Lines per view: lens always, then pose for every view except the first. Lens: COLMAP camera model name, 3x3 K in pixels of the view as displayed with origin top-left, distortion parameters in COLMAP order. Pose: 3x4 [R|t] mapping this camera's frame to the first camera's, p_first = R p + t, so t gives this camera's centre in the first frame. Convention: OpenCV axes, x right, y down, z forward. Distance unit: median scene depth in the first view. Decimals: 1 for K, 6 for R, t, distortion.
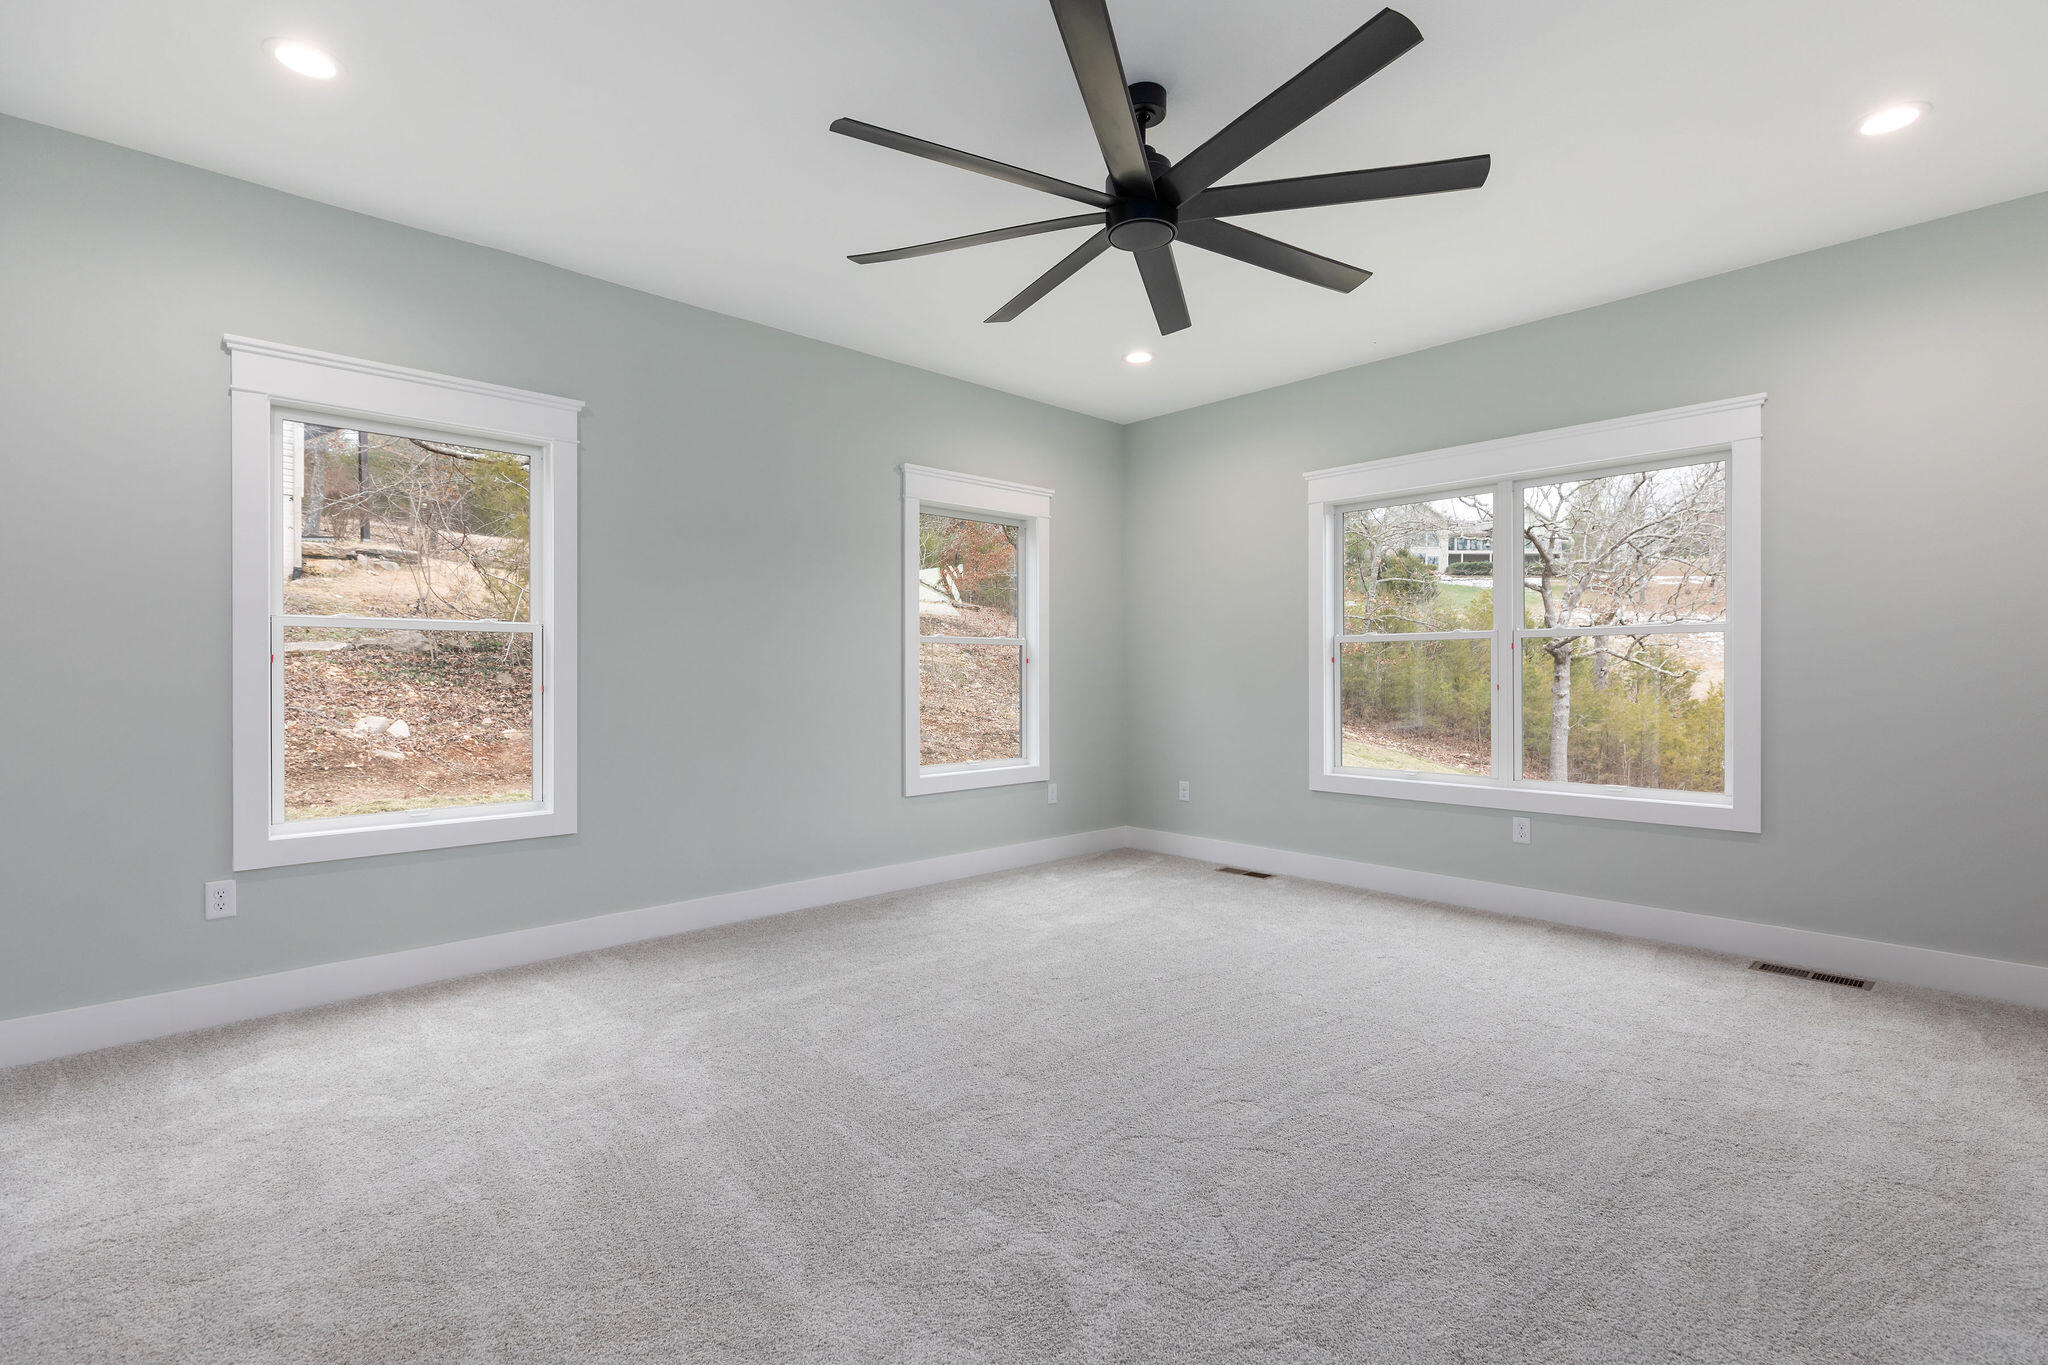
lens RADIAL K [[952.6, 0, 1041.2], [0, 952.6, 678.7], [0, 0, 1]] dist [0.000896, -0.000522]
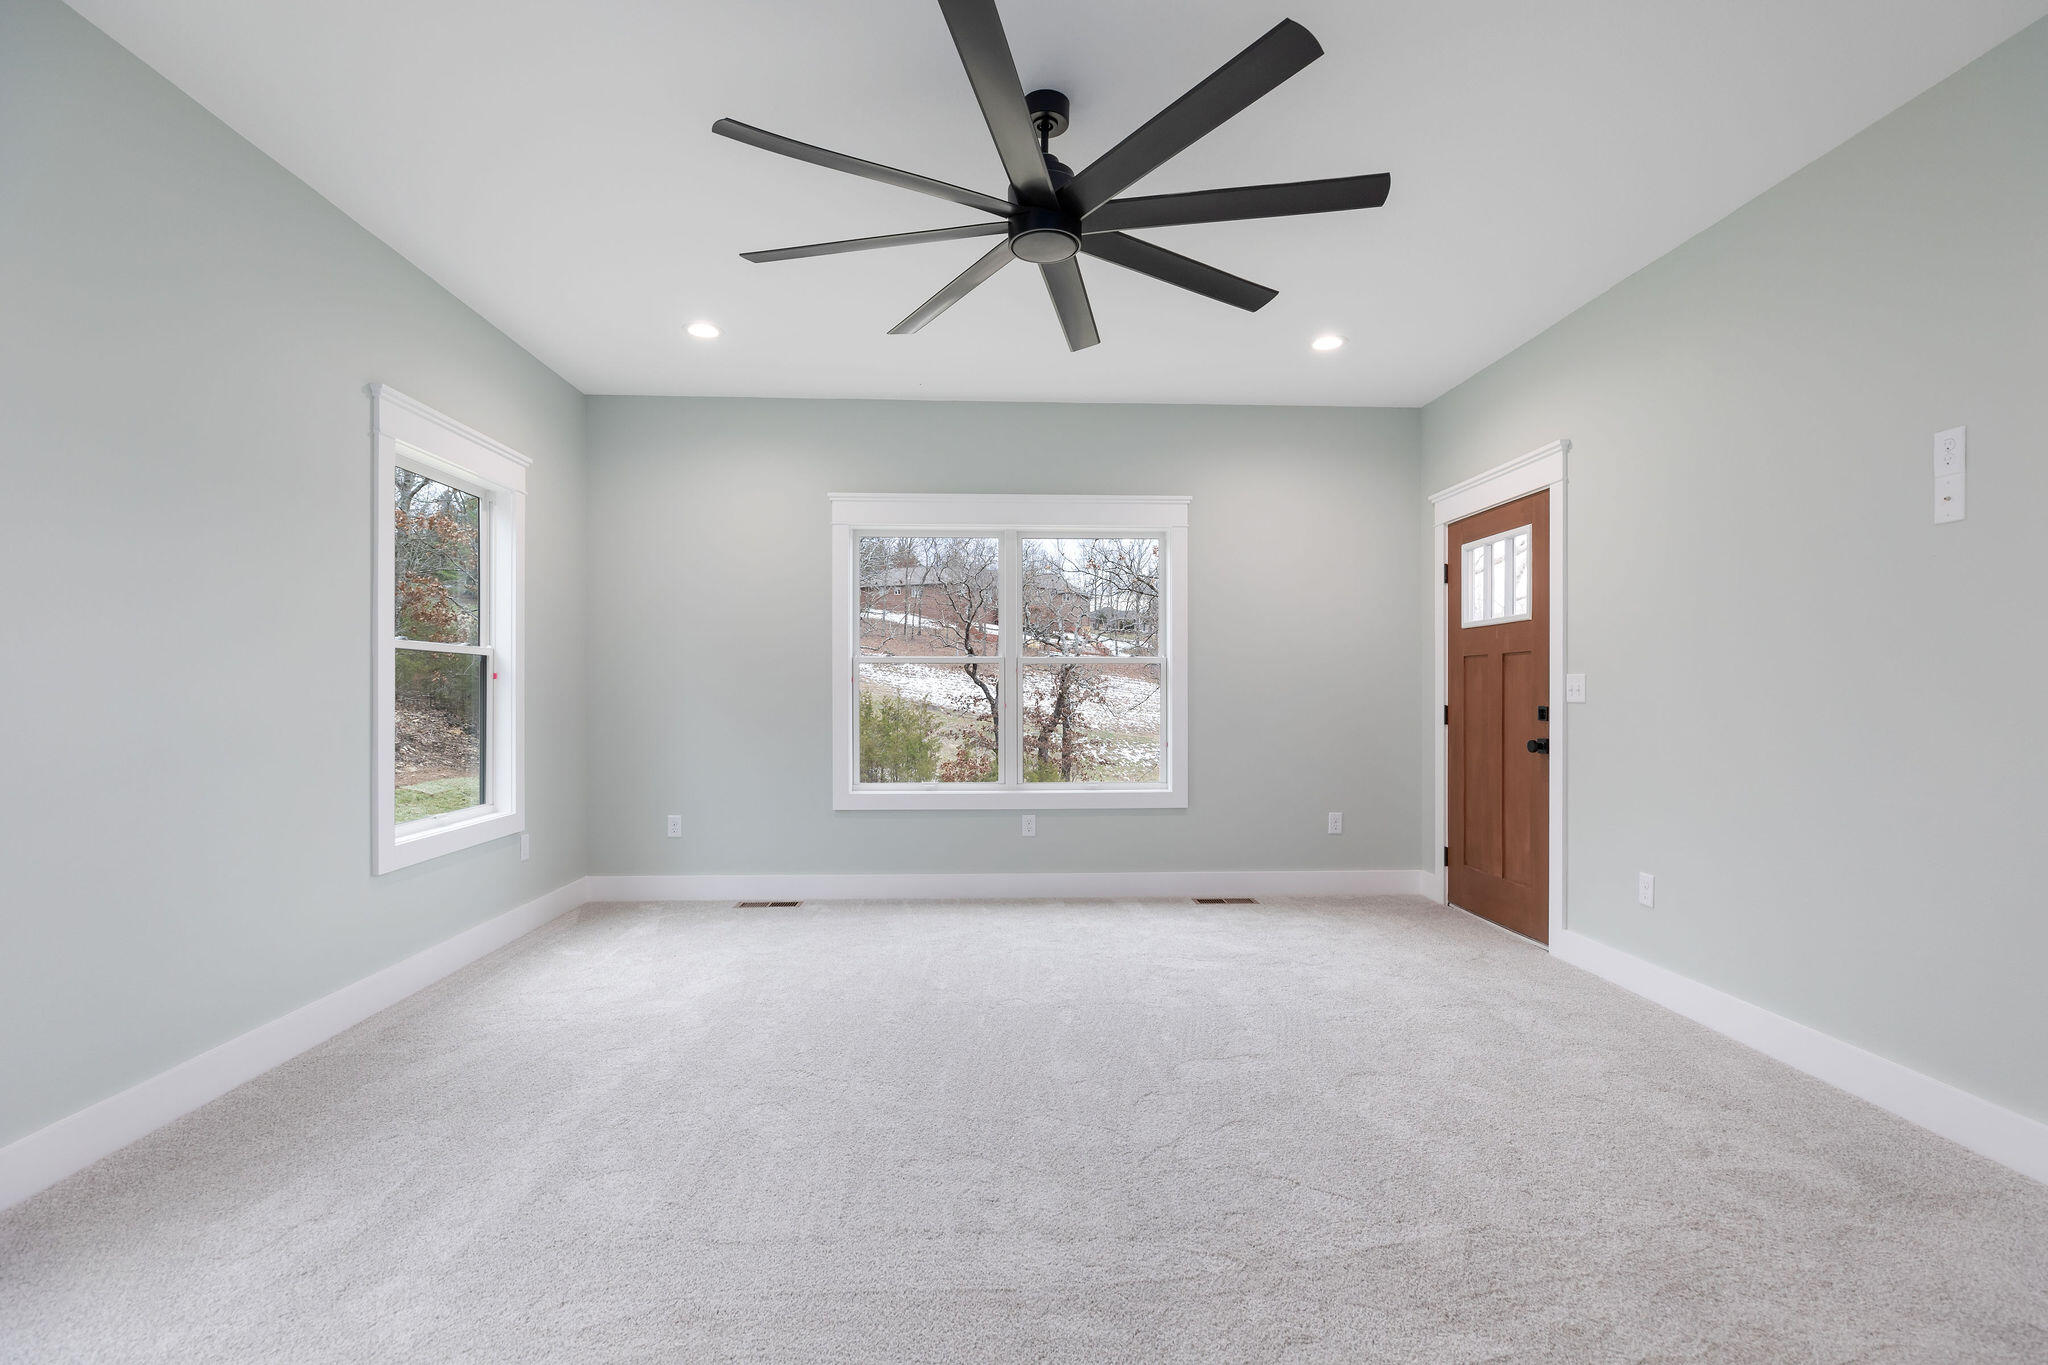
lens RADIAL K [[928.6, 0, 1024.8], [0, 928.6, 691.4], [0, 0, 1]] dist [0.000960, -0.000206]
pose [[0.654937, 0.003334, 0.755676, -0.410917], [0.005333, 0.999945, -0.009033, 0.001662], [-0.755664, 0.009946, 0.654883, 0.263864]]
